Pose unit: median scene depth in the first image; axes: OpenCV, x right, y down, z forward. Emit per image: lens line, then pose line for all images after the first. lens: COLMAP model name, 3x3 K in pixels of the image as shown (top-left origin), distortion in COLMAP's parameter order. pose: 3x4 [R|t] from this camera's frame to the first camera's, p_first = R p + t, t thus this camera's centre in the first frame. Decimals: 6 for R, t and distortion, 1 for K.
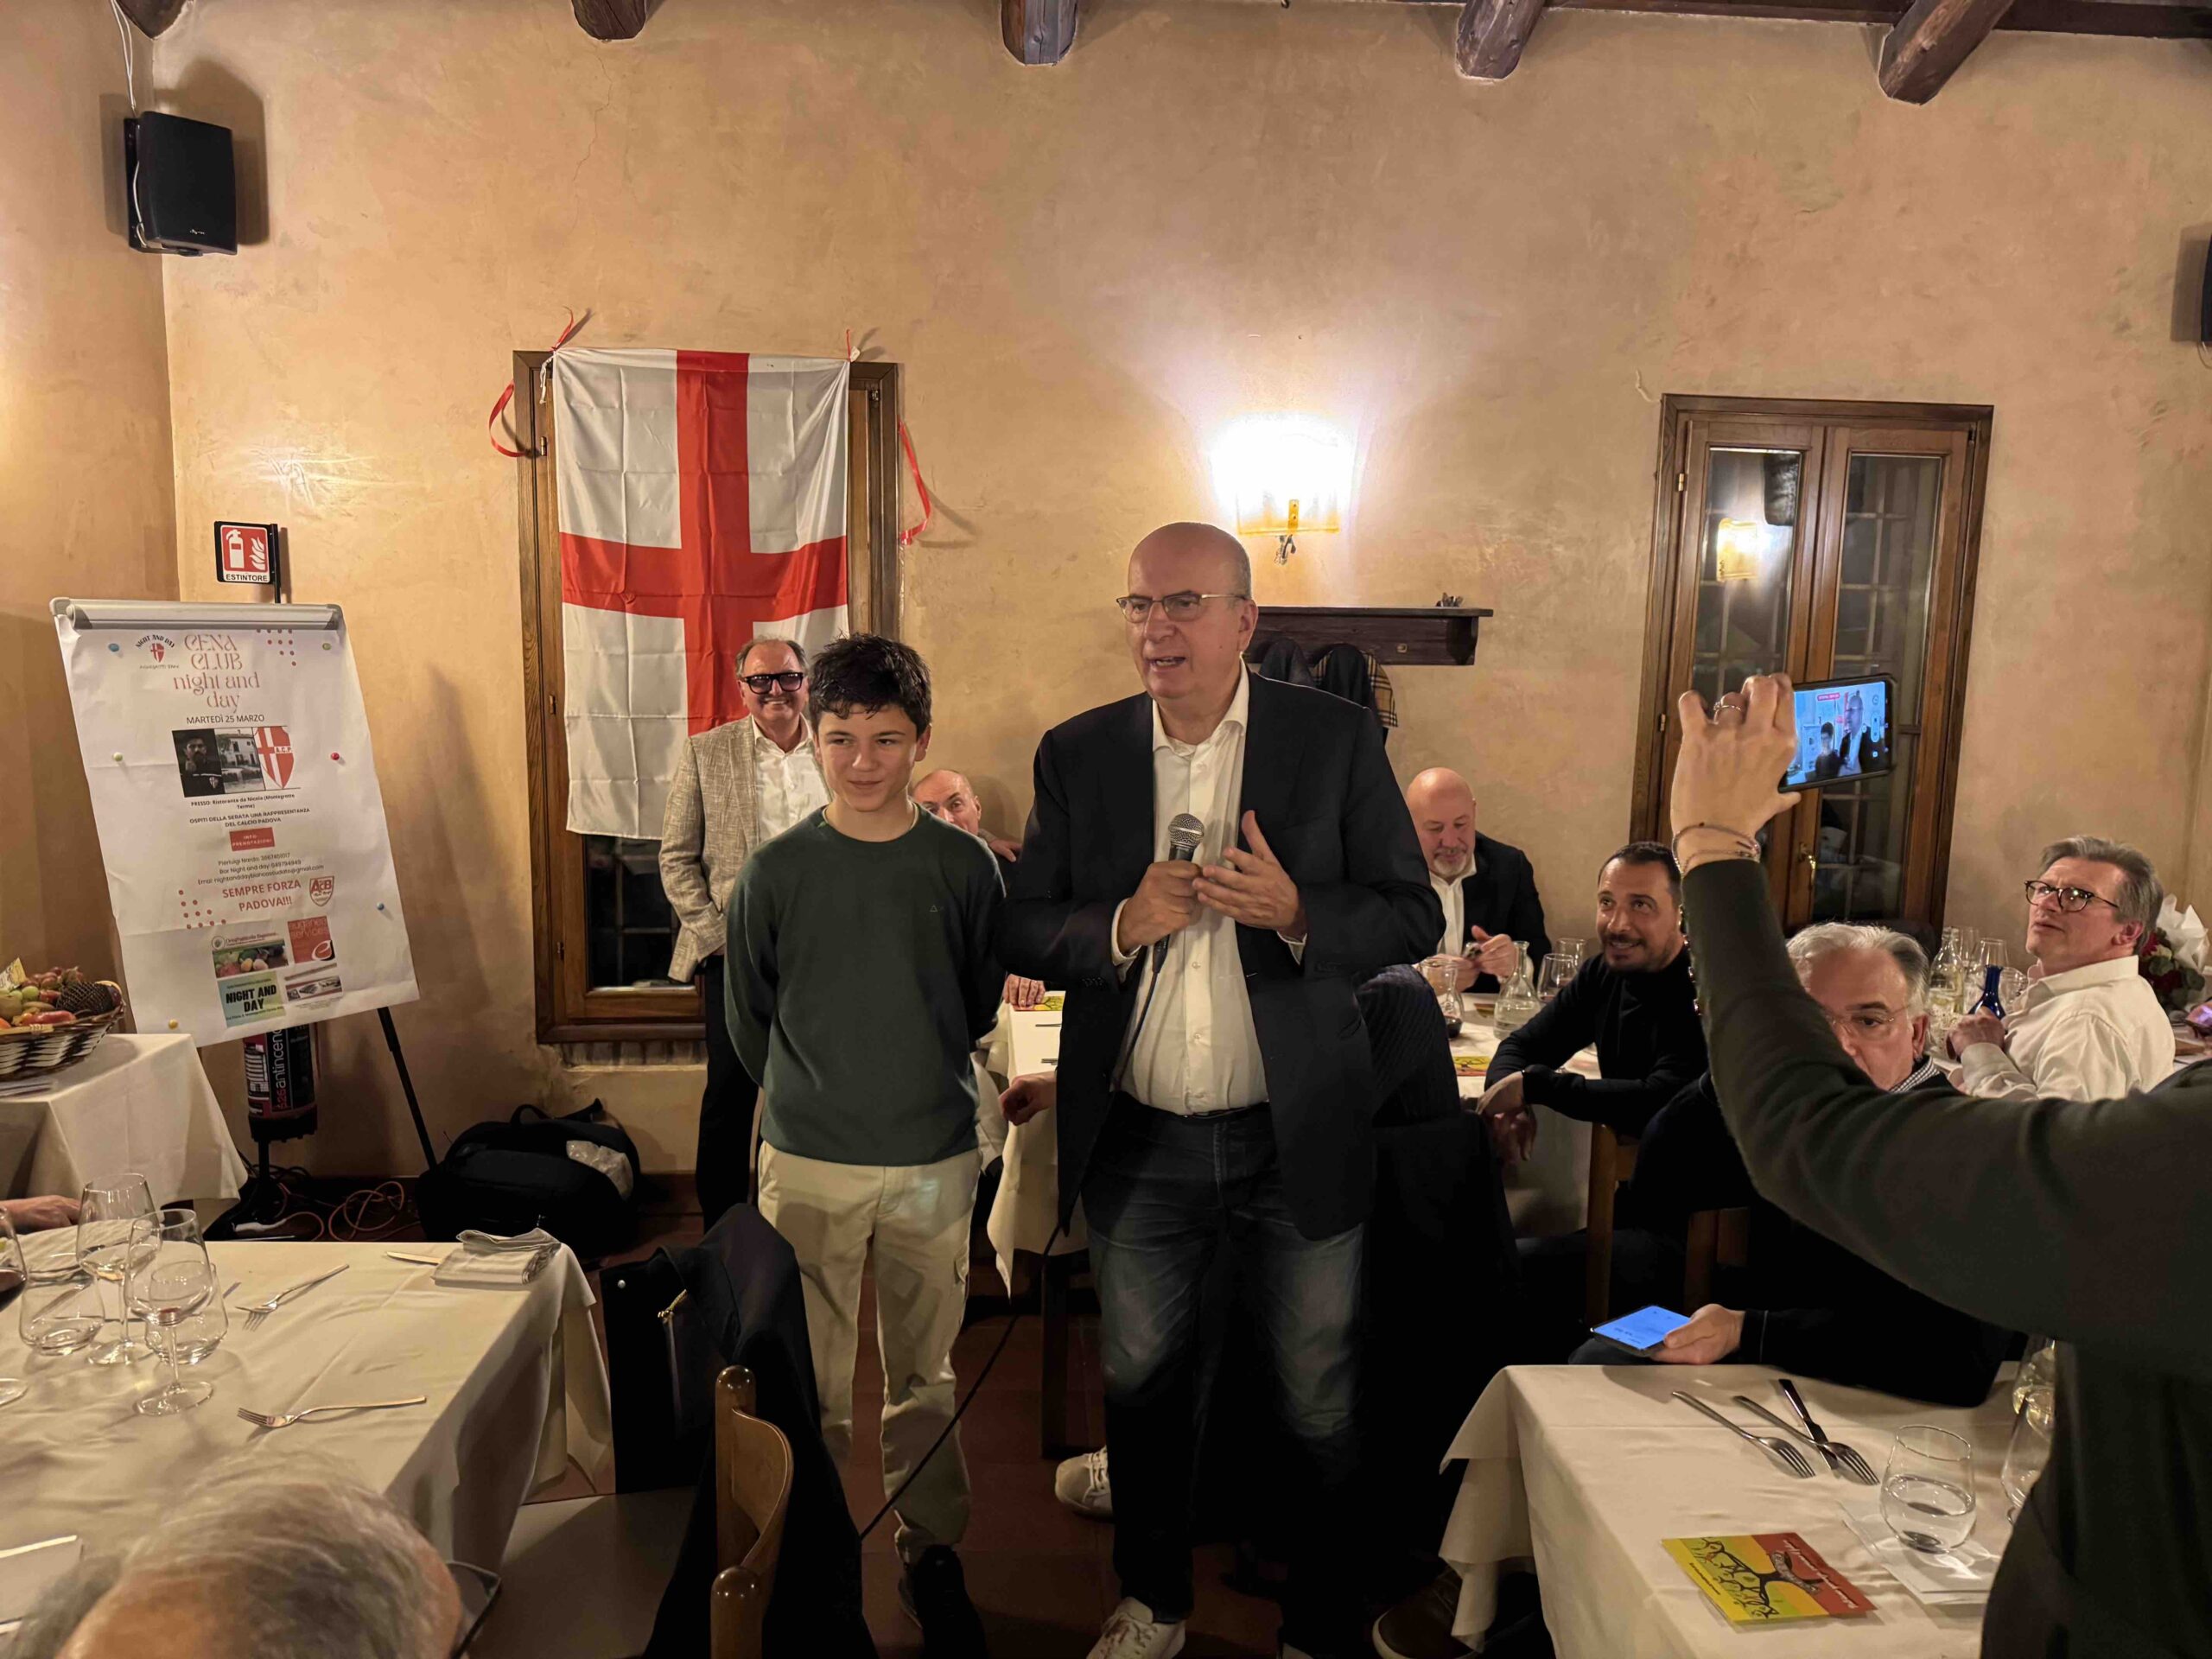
lens RADIAL K [[1597.2, 0, 1108.5], [0, 1597.2, 876.3], [0, 0, 1]] dist [0.036455, -0.036273]
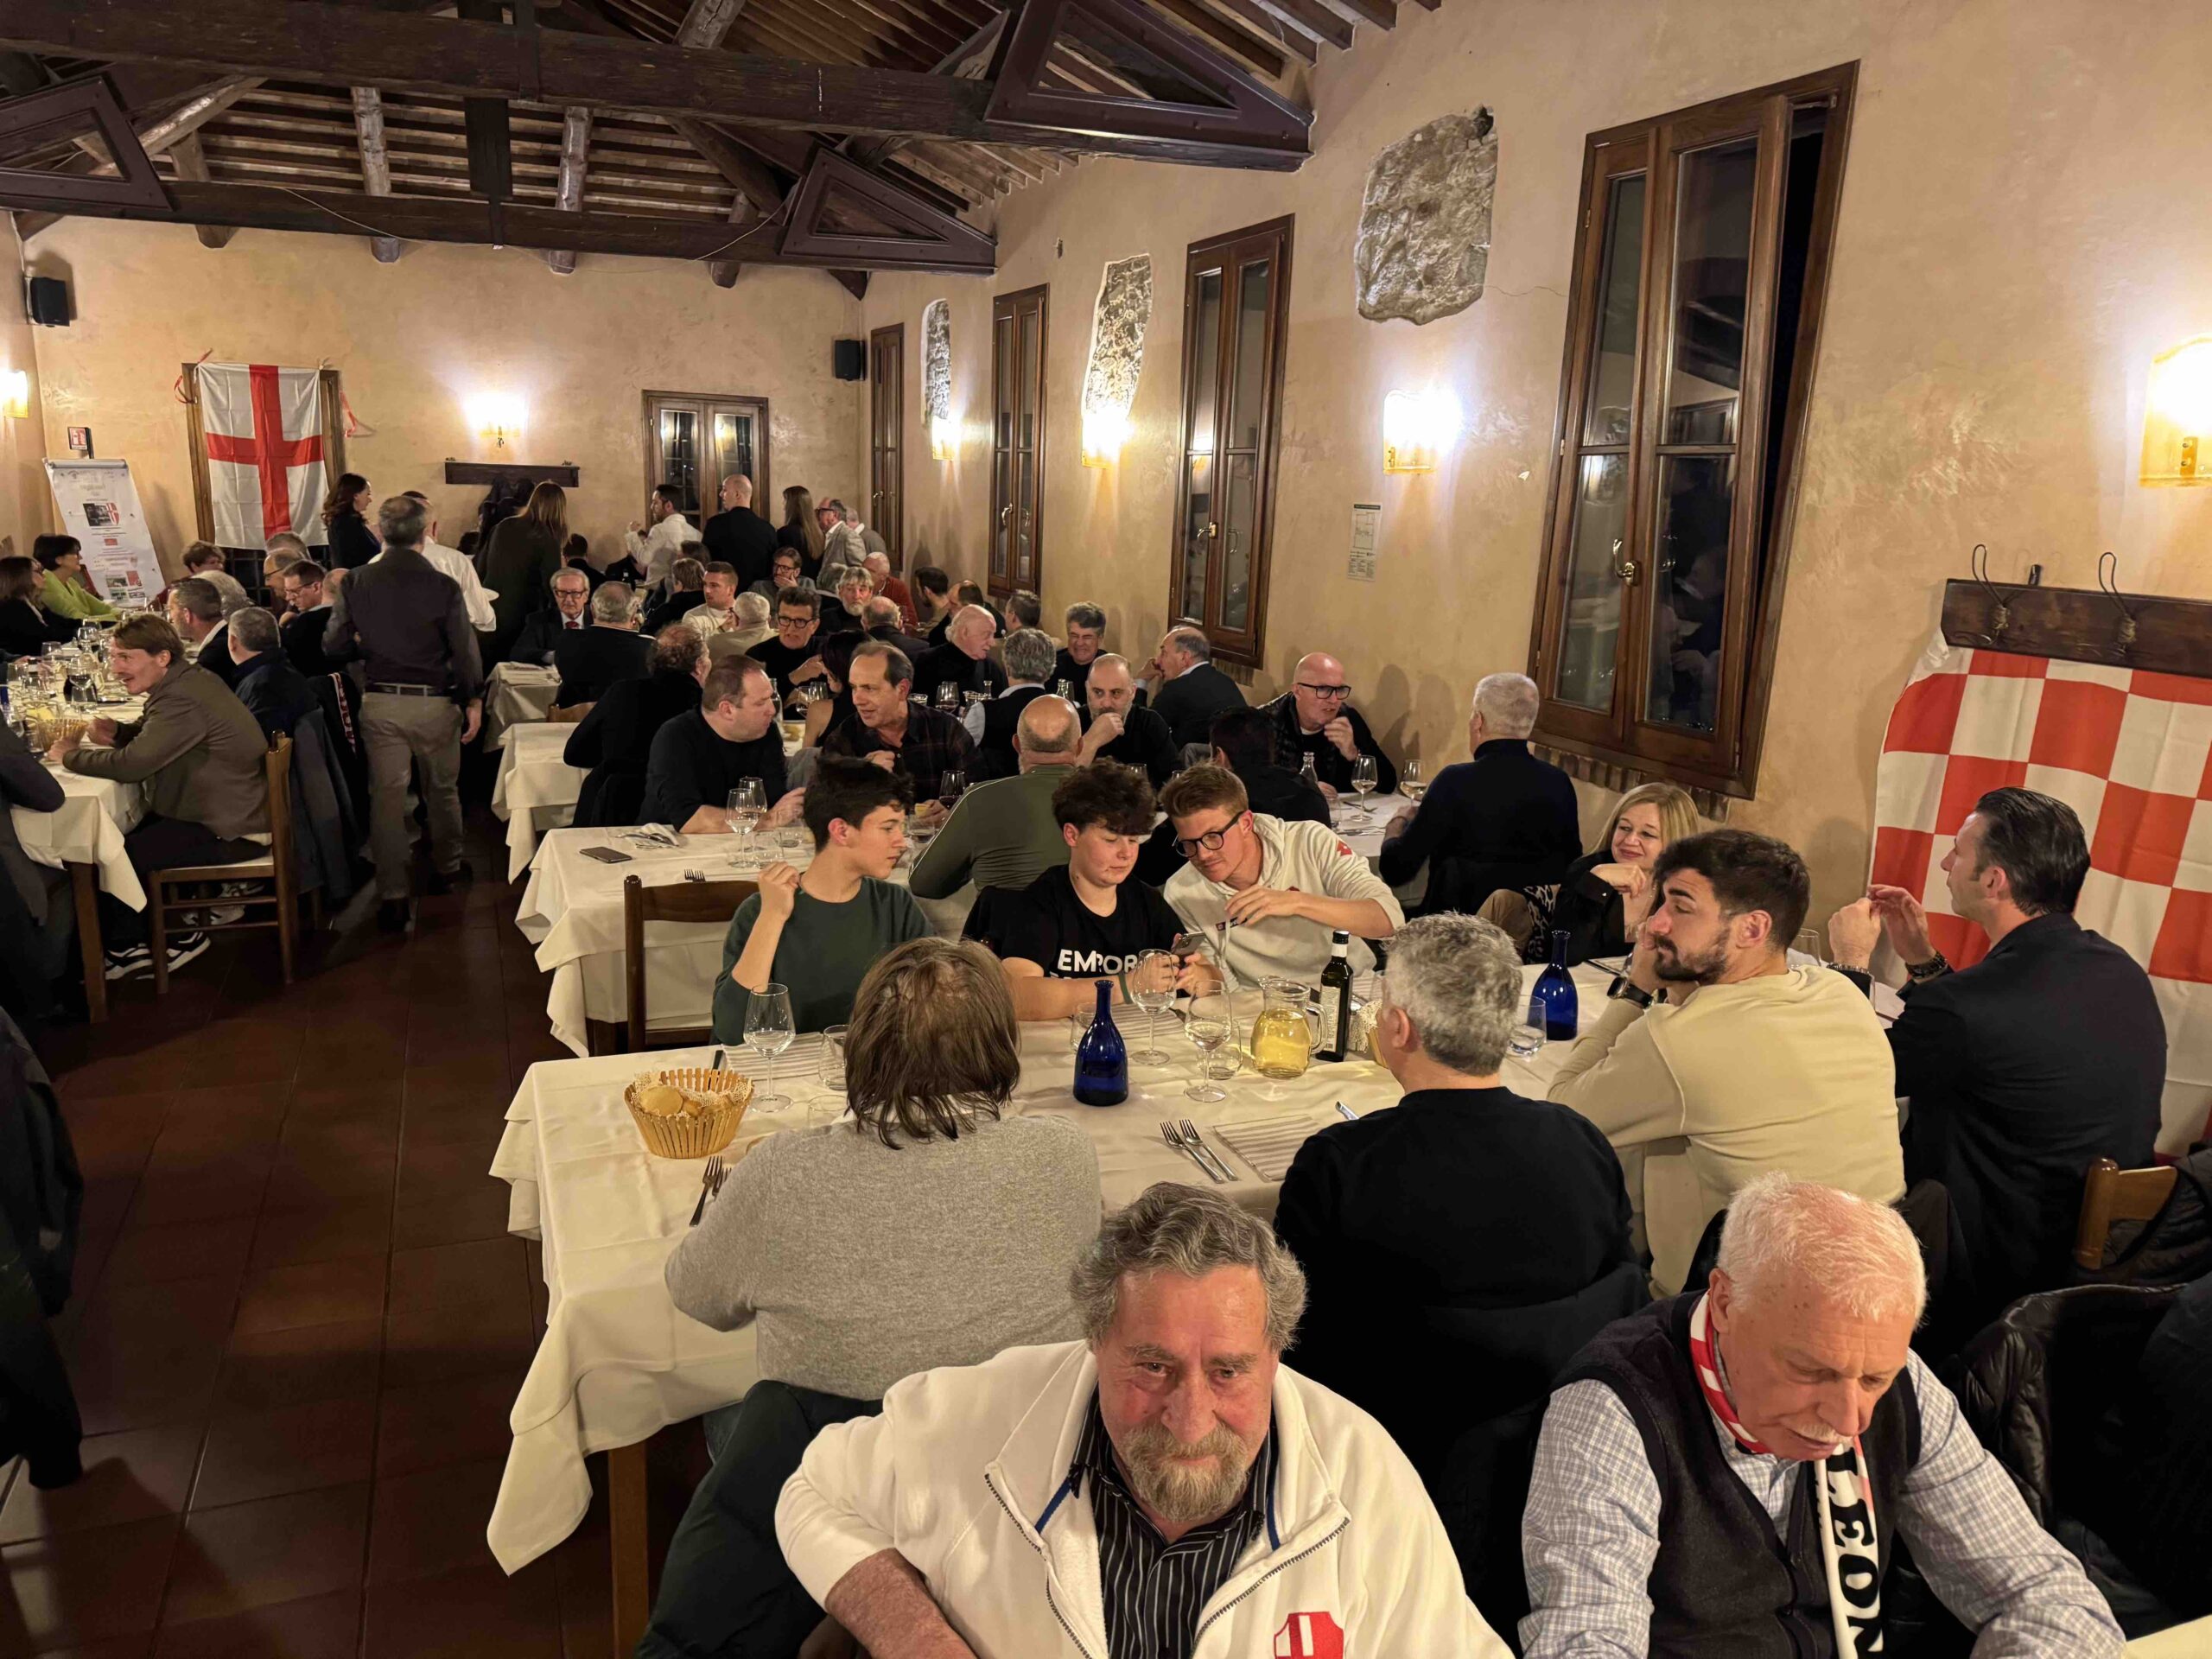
lens RADIAL K [[1597.2, 0, 1107.0], [0, 1597.2, 853.2], [0, 0, 1]] dist [0.036455, -0.036273]
pose [[0.958085, -0.050605, 0.281978, 0.311025], [0.020154, 0.993742, 0.109863, 0.223154], [-0.285773, -0.099575, 0.953110, -2.088546]]
